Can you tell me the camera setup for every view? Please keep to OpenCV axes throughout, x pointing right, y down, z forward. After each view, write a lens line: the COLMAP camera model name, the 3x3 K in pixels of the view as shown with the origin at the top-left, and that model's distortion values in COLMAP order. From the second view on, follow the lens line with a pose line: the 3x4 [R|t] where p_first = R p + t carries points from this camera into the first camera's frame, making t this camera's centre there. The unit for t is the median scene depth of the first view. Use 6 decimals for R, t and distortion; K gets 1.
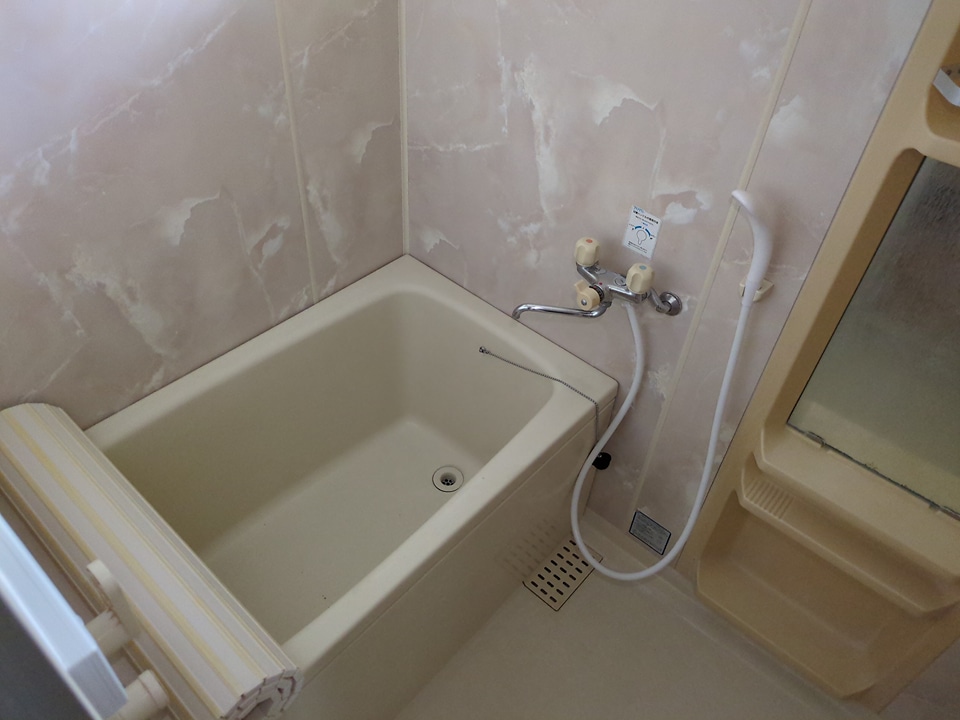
lens RADIAL K [[715.5, 0, 479.2], [0, 715.5, 361.4], [0, 0, 1]] dist [0.051140, -0.023220]
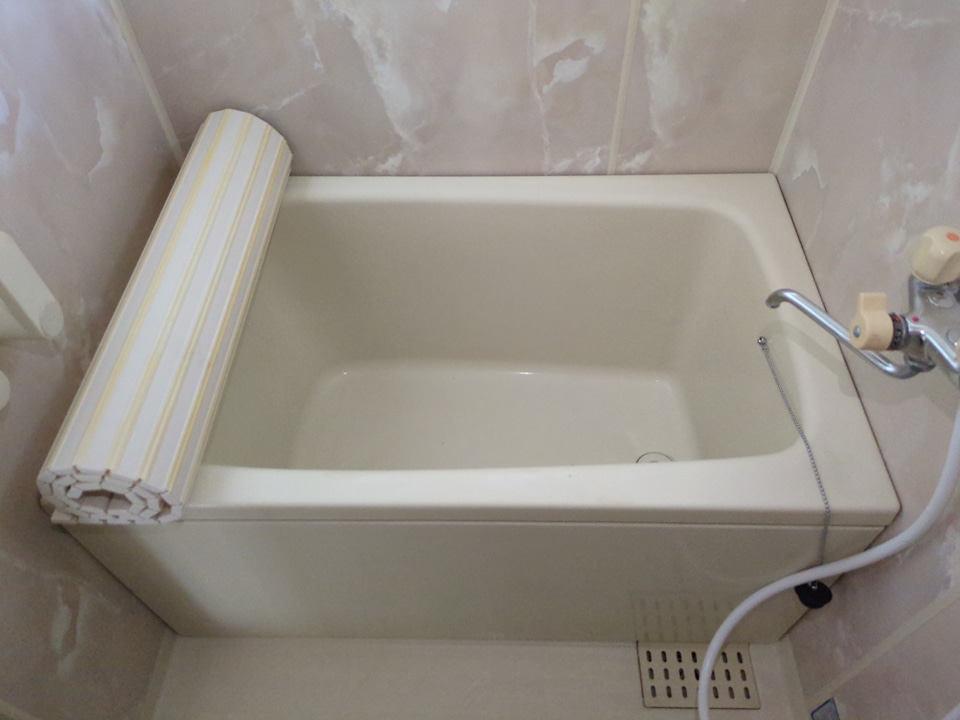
lens RADIAL K [[715.5, 0, 481.1], [0, 715.5, 358.1], [0, 0, 1]] dist [0.051140, -0.023220]
pose [[0.653774, 0.546810, -0.523048, 0.218957], [-0.482318, 0.833749, 0.268761, -0.065082], [0.583052, 0.076567, 0.808819, 0.348273]]
